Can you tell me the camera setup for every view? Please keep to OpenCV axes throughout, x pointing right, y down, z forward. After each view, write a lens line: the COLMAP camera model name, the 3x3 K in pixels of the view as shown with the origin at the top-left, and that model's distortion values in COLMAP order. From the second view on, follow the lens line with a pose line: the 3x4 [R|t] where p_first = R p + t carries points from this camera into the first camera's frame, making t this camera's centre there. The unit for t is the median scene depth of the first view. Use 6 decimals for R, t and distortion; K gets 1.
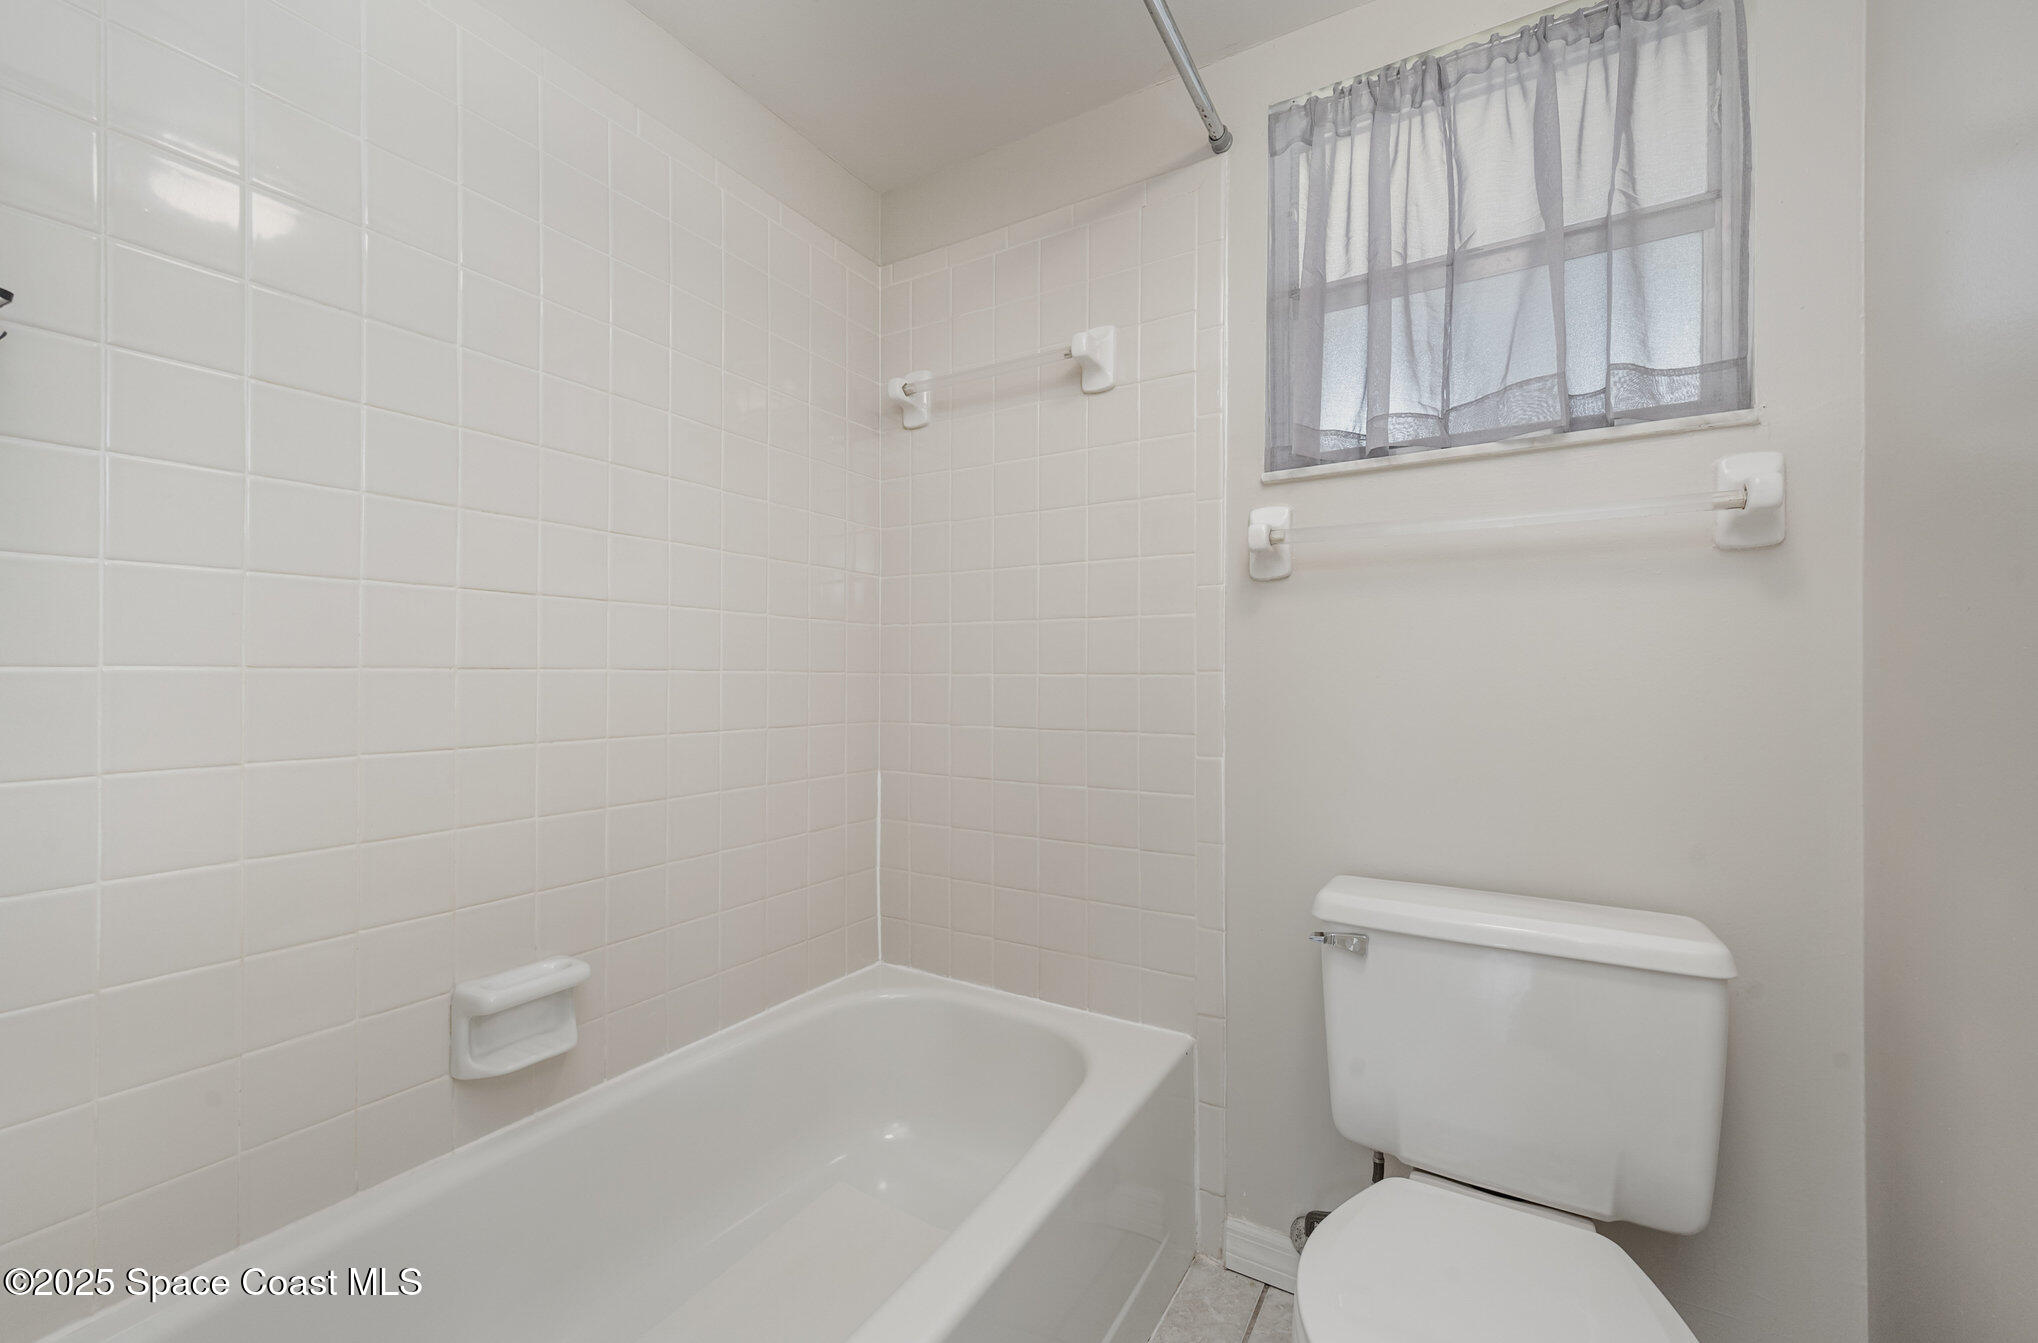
lens RADIAL K [[833.1, 0, 1025.9], [0, 833.1, 679.8], [0, 0, 1]] dist [-0.000806, -0.000017]
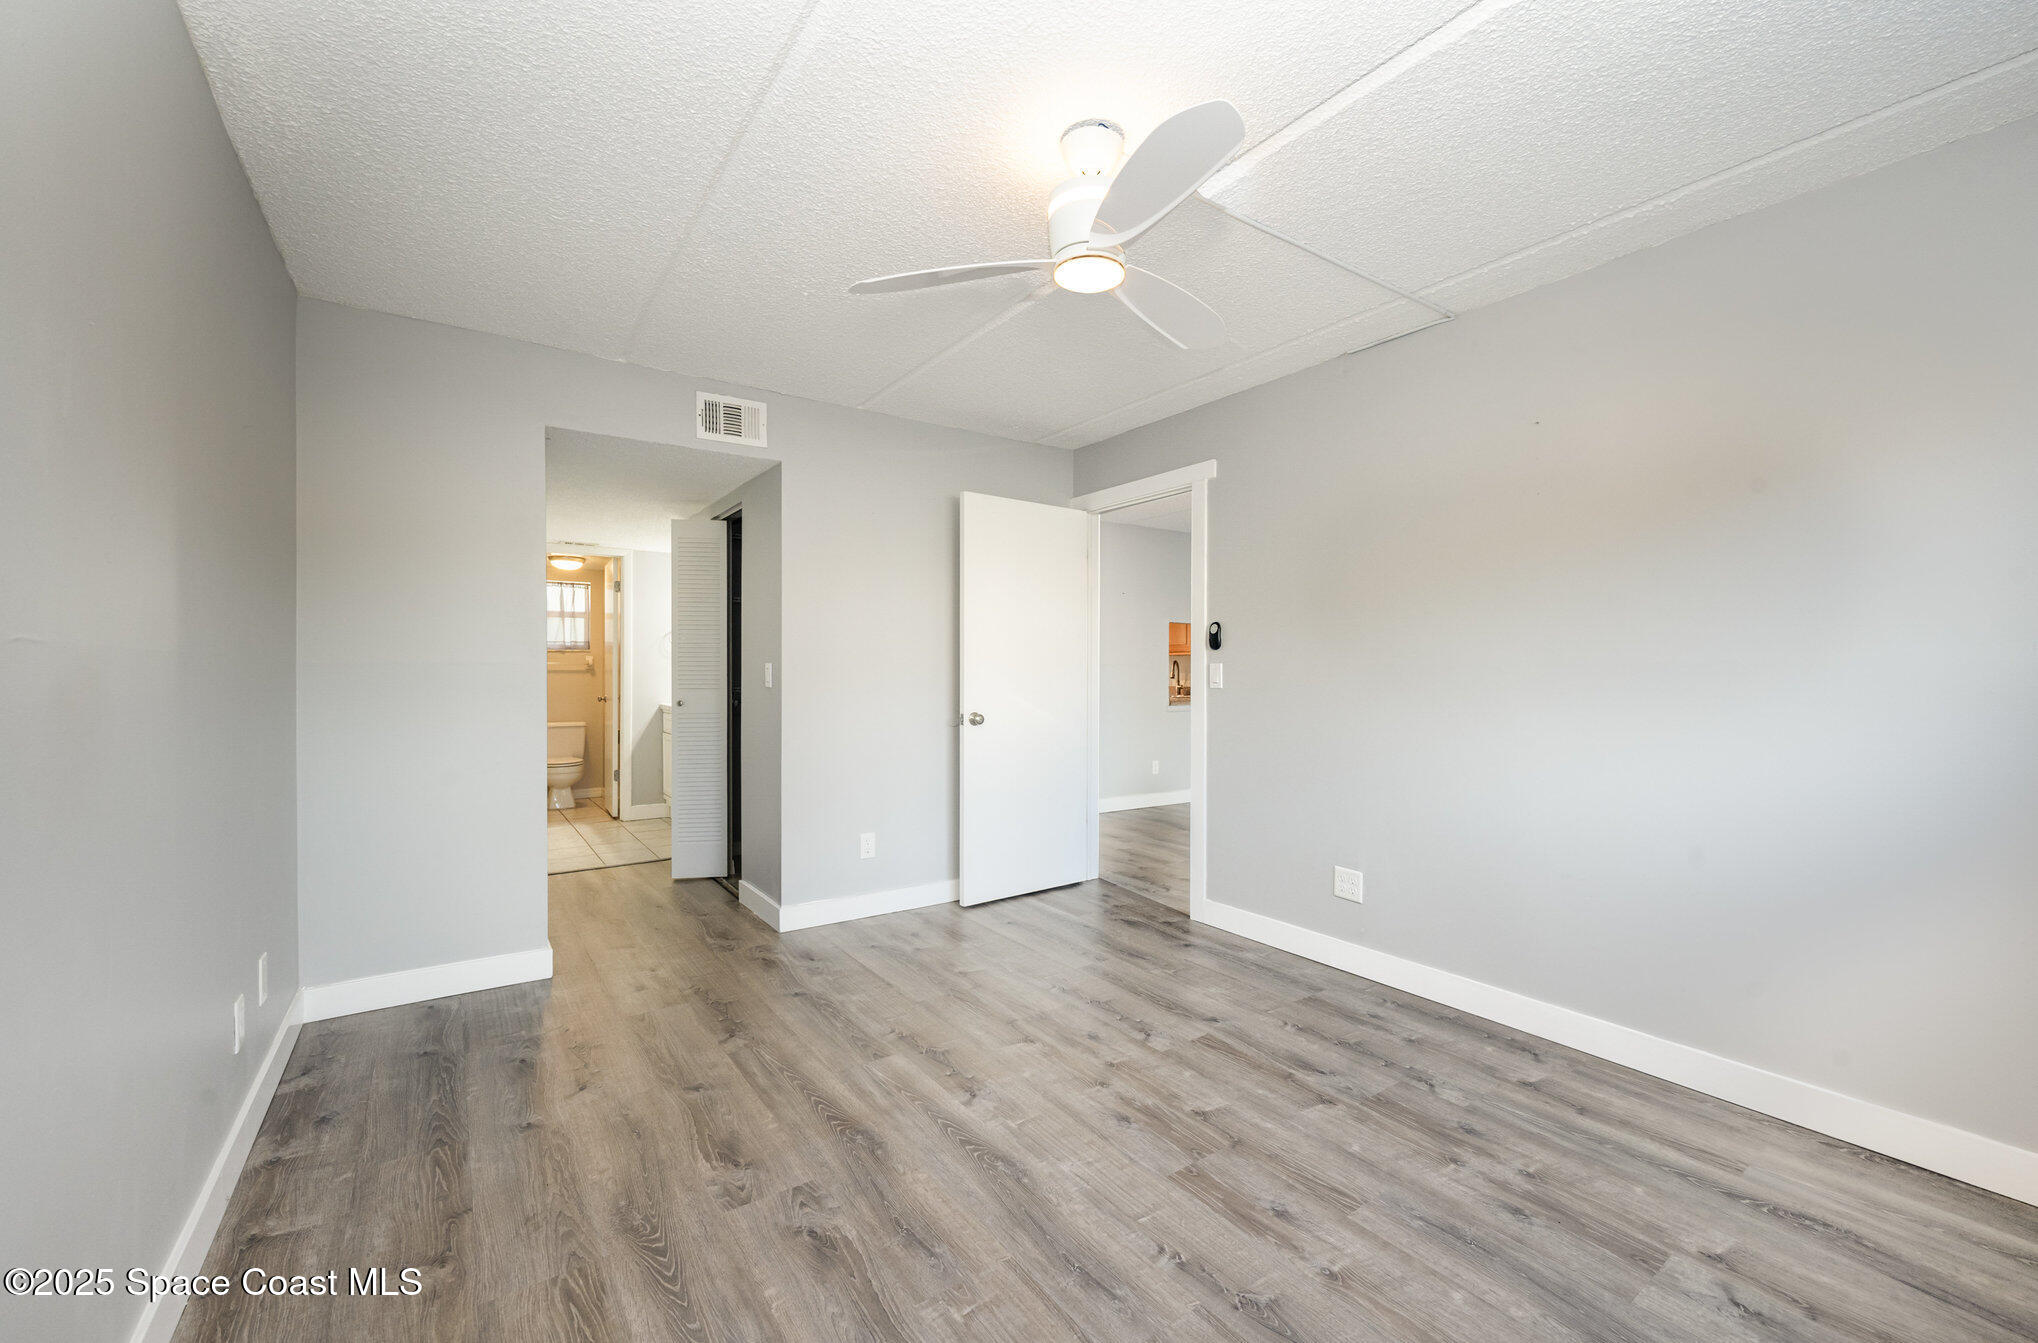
lens RADIAL K [[811.2, 0, 1019.0], [0, 811.2, 671.5], [0, 0, 1]] dist [-0.000546, -0.000176]
pose [[0.416491, -0.000661, 0.909140, -3.459077], [-0.002460, 0.999995, 0.001854, -0.140260], [-0.909137, -0.003009, 0.416487, -4.627552]]
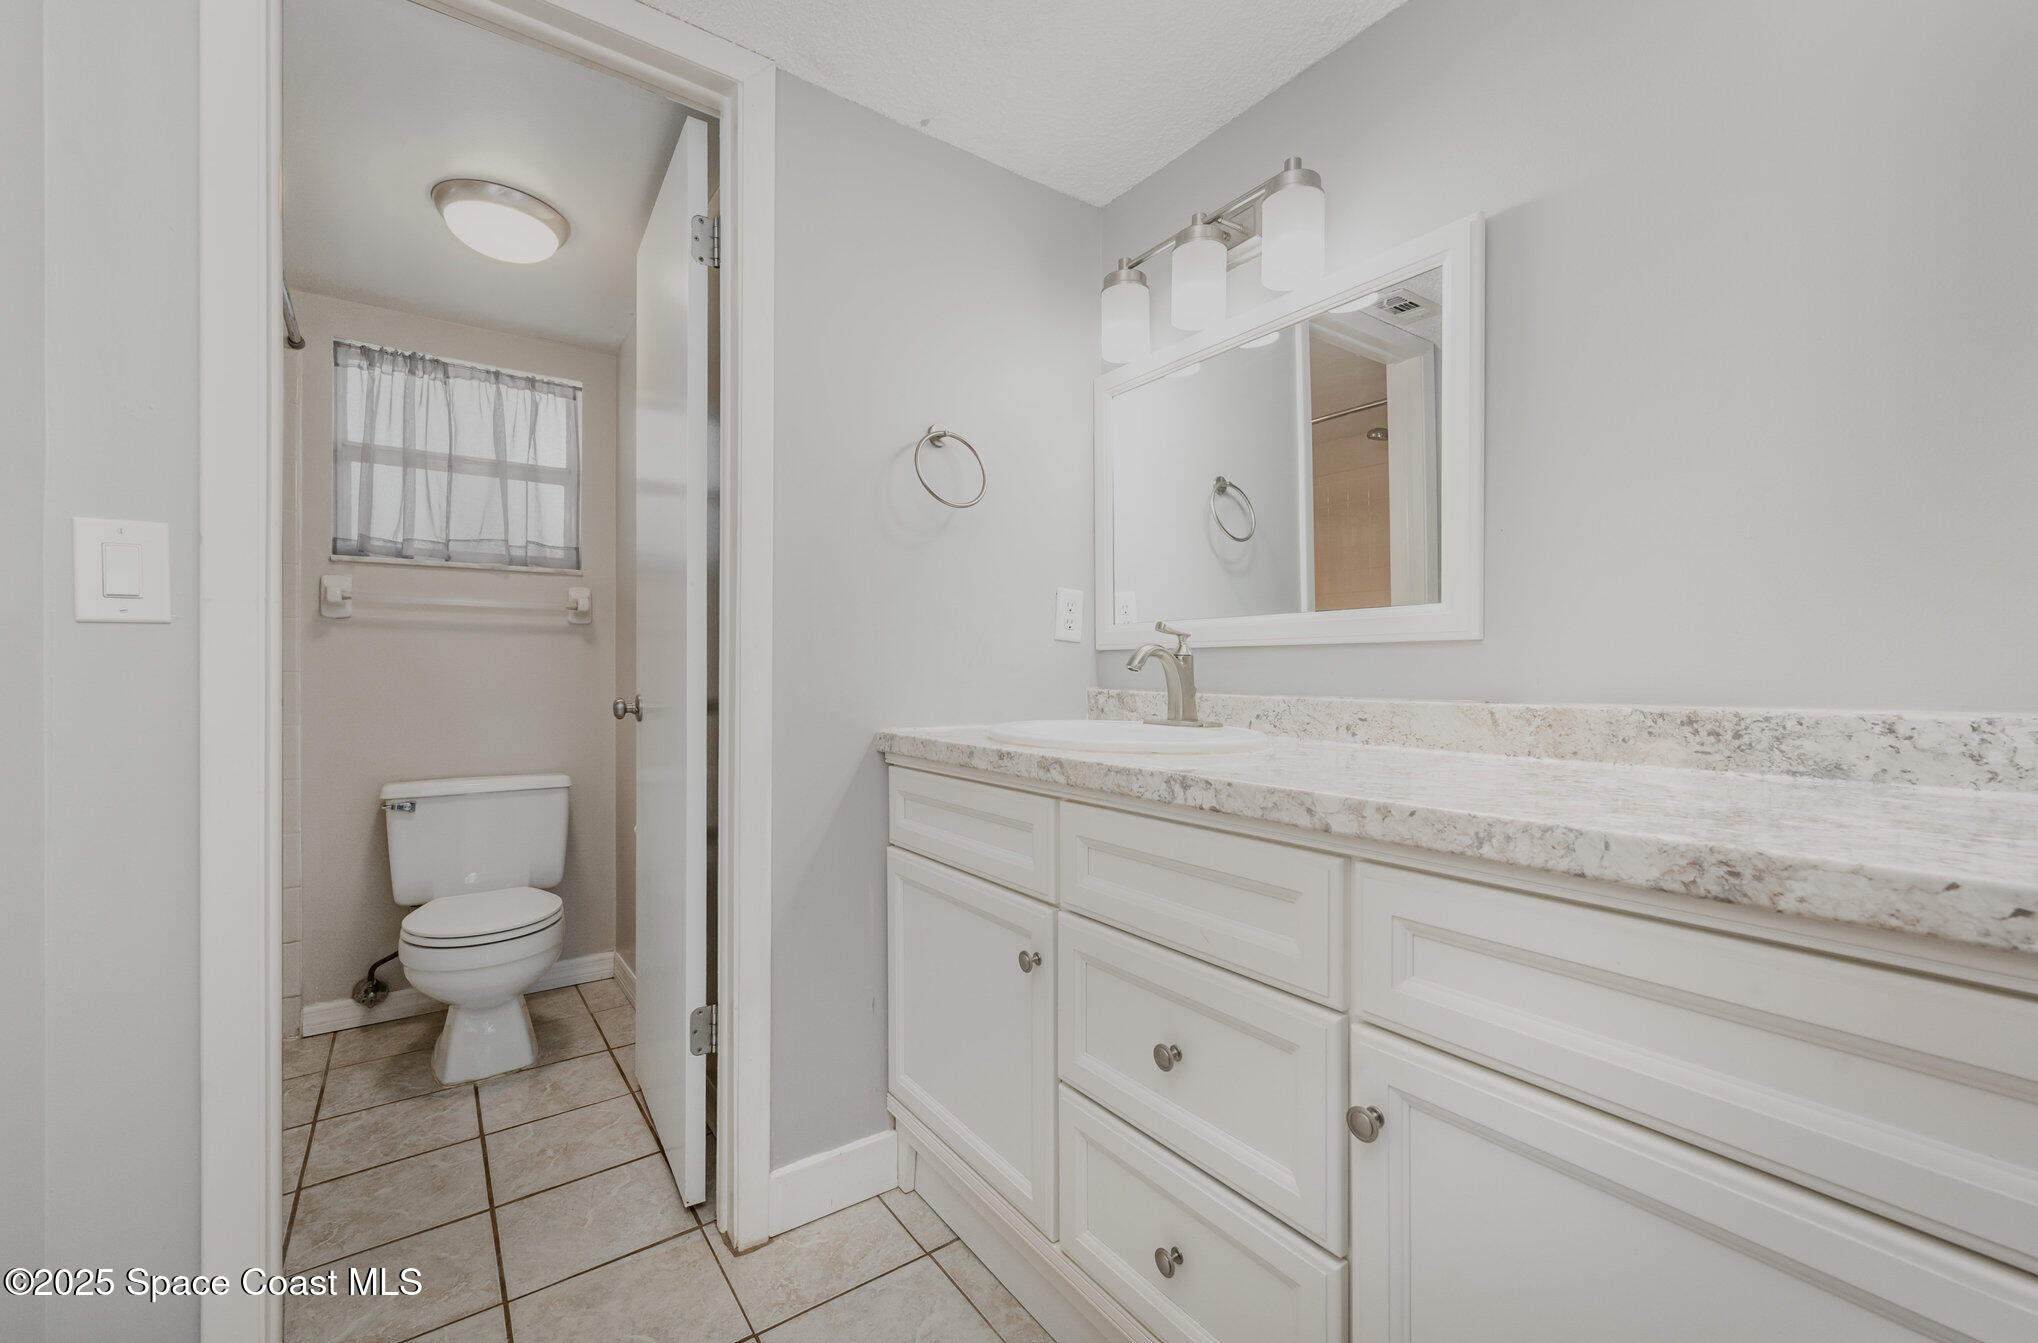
lens RADIAL K [[833.1, 0, 1025.9], [0, 833.1, 679.8], [0, 0, 1]] dist [-0.000806, -0.000017]
pose [[0.404512, -0.003110, 0.914528, -0.791508], [-0.000435, 0.999993, 0.003593, -0.000344], [-0.914533, -0.001851, 0.404508, -1.114753]]
